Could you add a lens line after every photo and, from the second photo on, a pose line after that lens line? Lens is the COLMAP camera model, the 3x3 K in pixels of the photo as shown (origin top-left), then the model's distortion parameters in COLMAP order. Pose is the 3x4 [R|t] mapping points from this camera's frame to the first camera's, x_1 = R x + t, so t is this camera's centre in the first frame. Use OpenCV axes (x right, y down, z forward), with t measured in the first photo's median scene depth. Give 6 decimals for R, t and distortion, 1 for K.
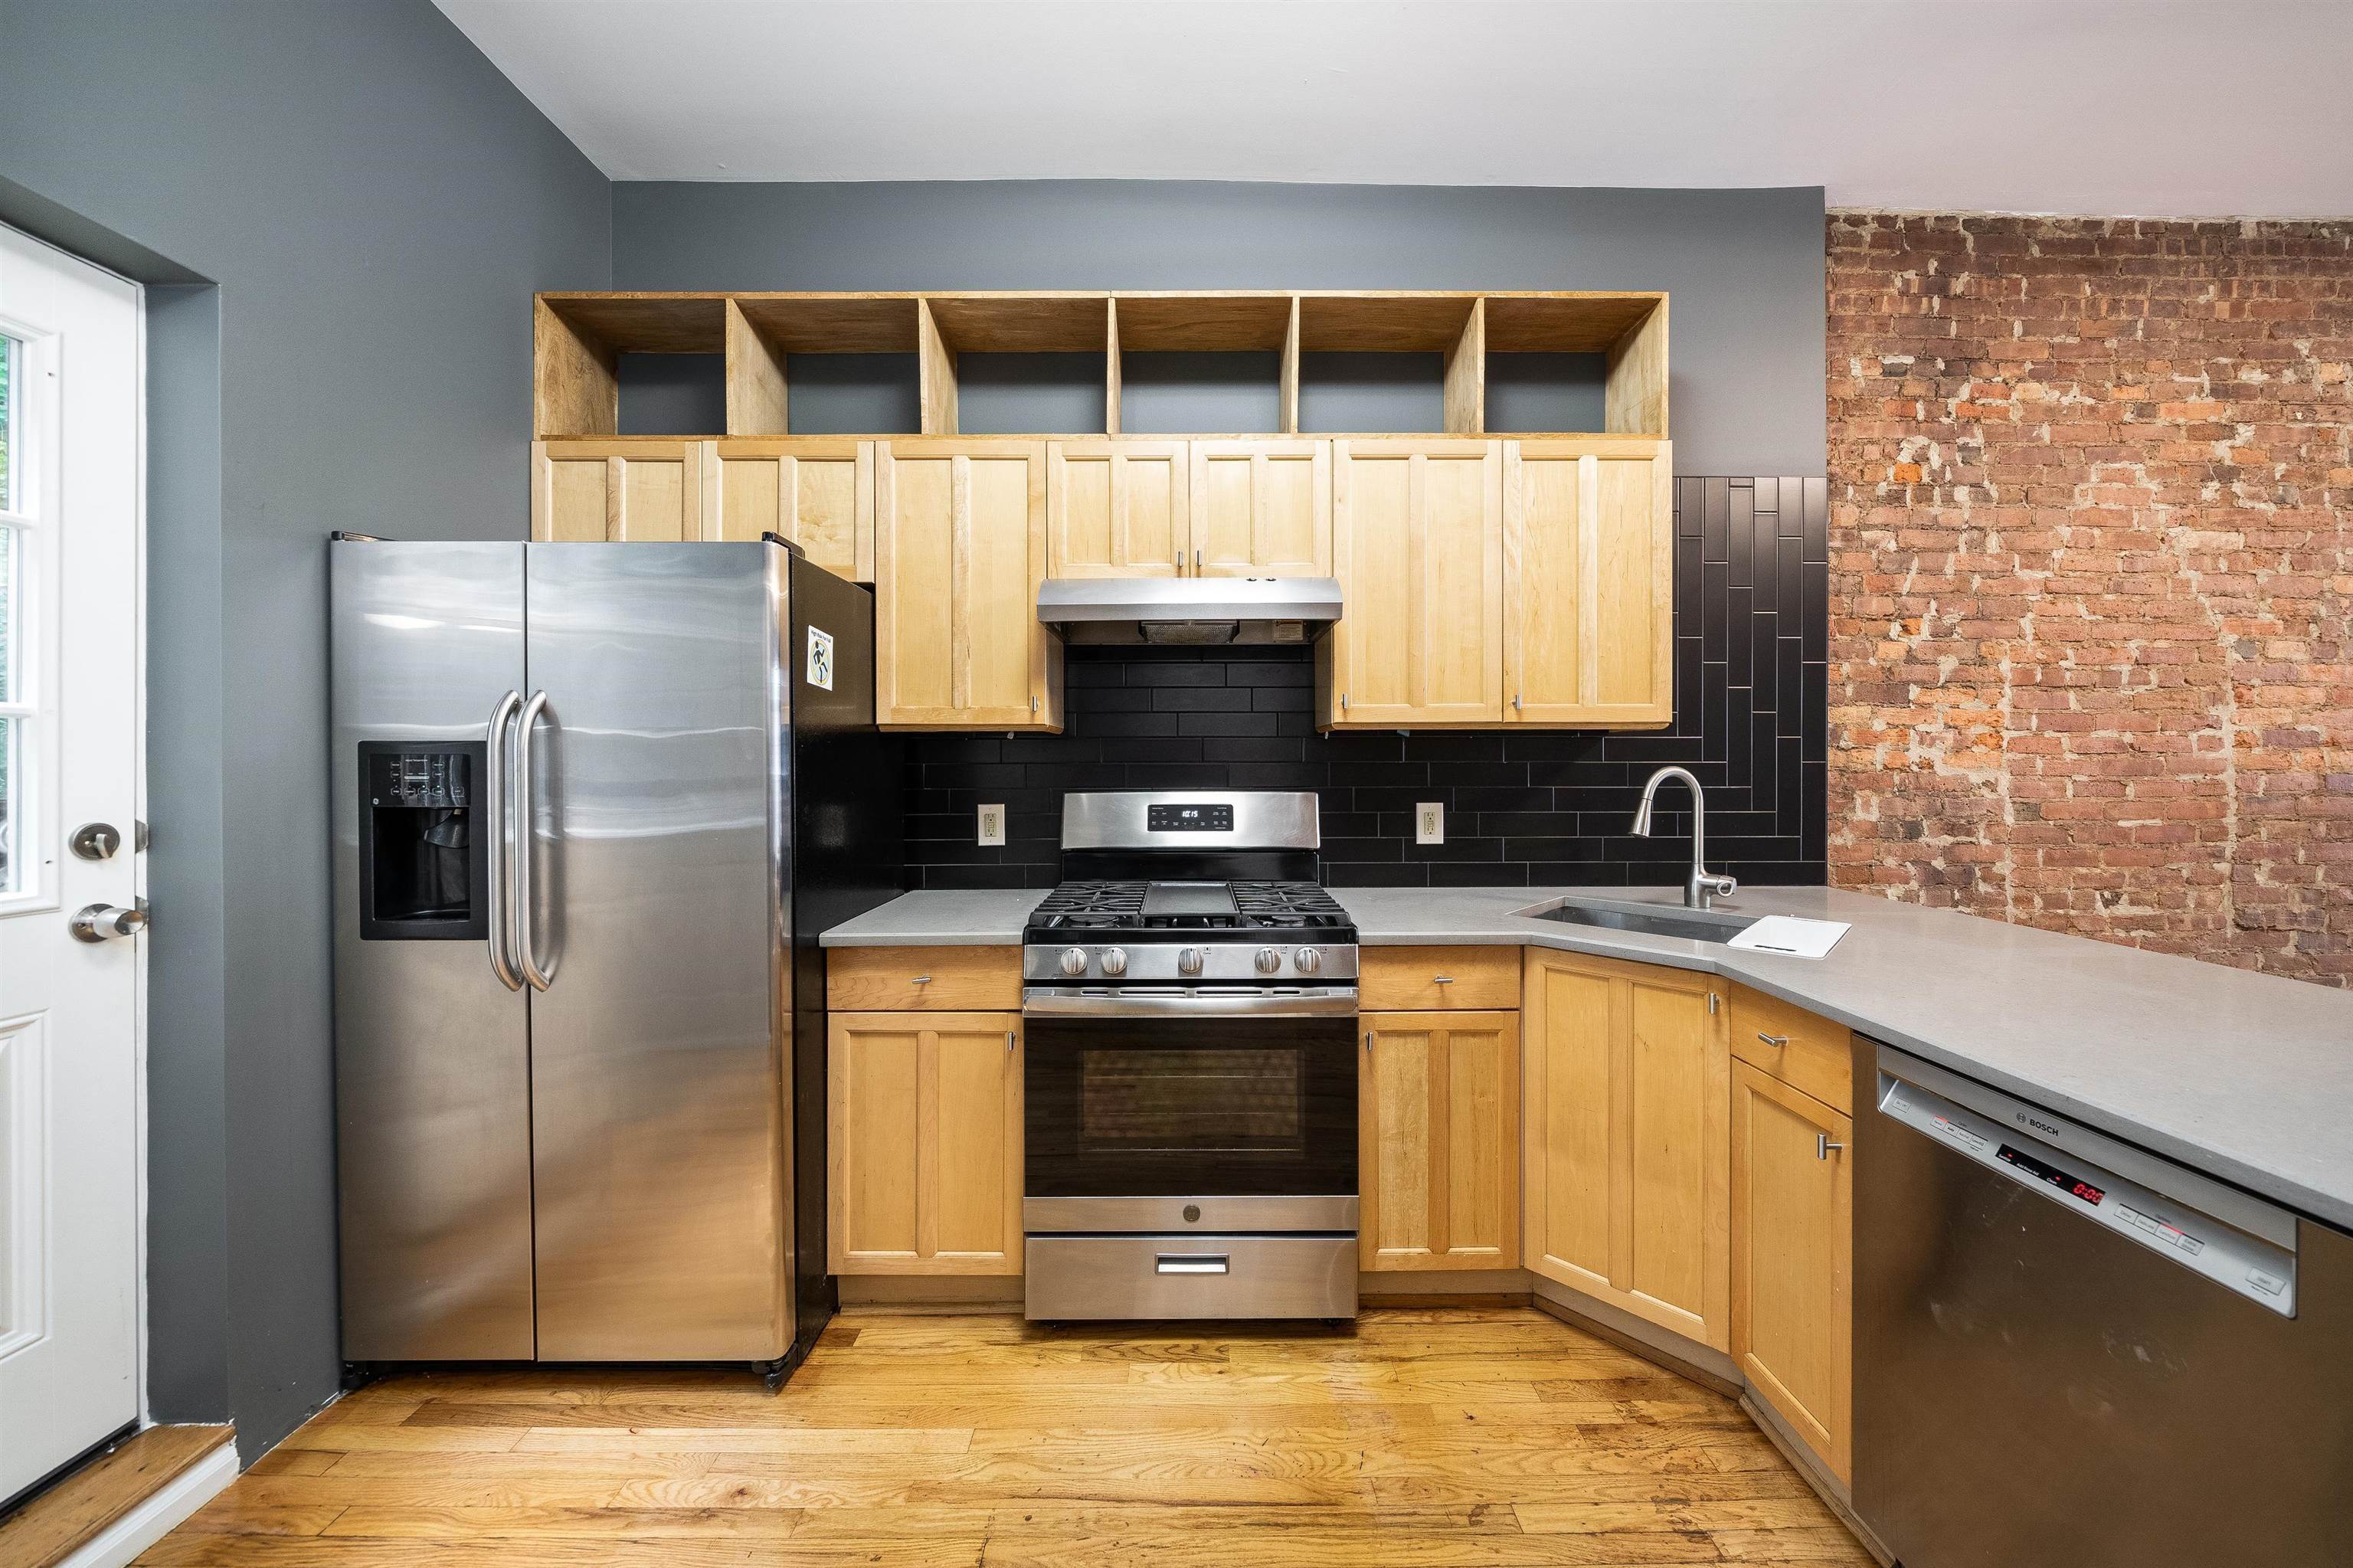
lens RADIAL K [[809.2, 0, 1183.3], [0, 809.2, 766.3], [0, 0, 1]] dist [-0.003399, -0.000202]
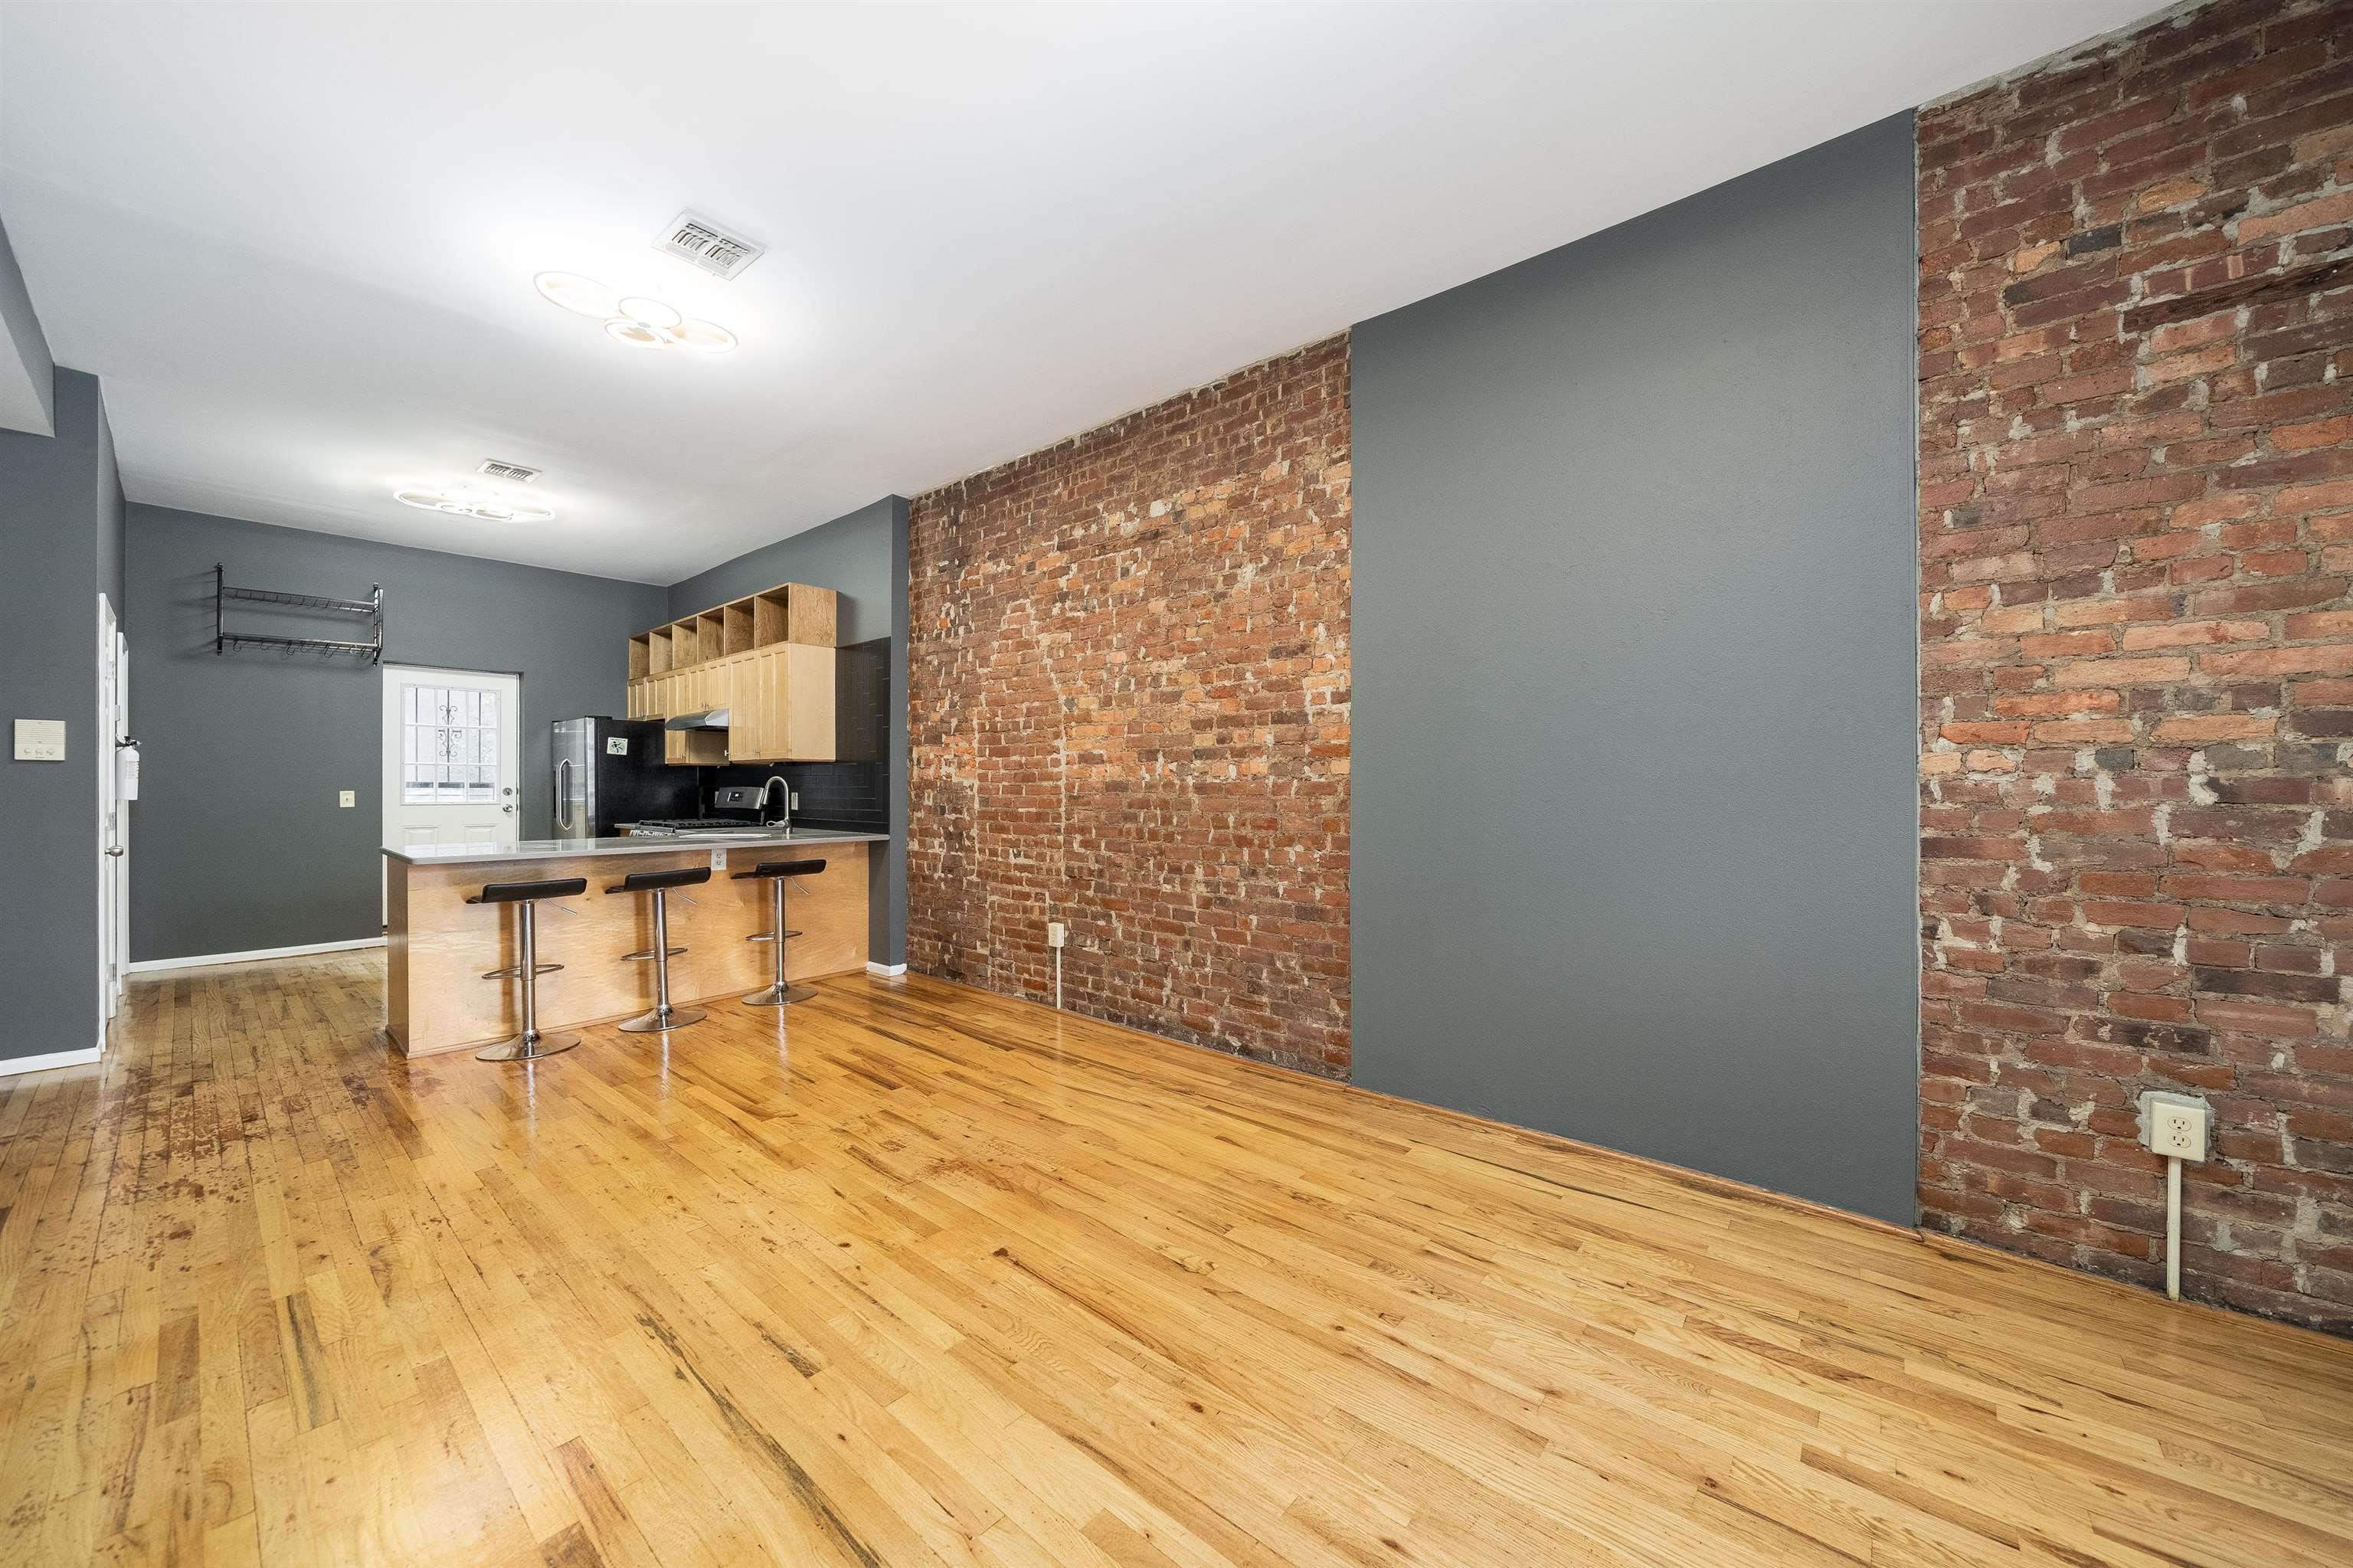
lens RADIAL K [[809.2, 0, 1178.1], [0, 809.2, 787.1], [0, 0, 1]] dist [-0.003399, -0.000202]
pose [[0.769267, 0.004746, -0.638910, 2.533952], [-0.003704, 0.999989, 0.002967, 0.016483], [0.638917, 0.000084, 0.769276, -0.114419]]
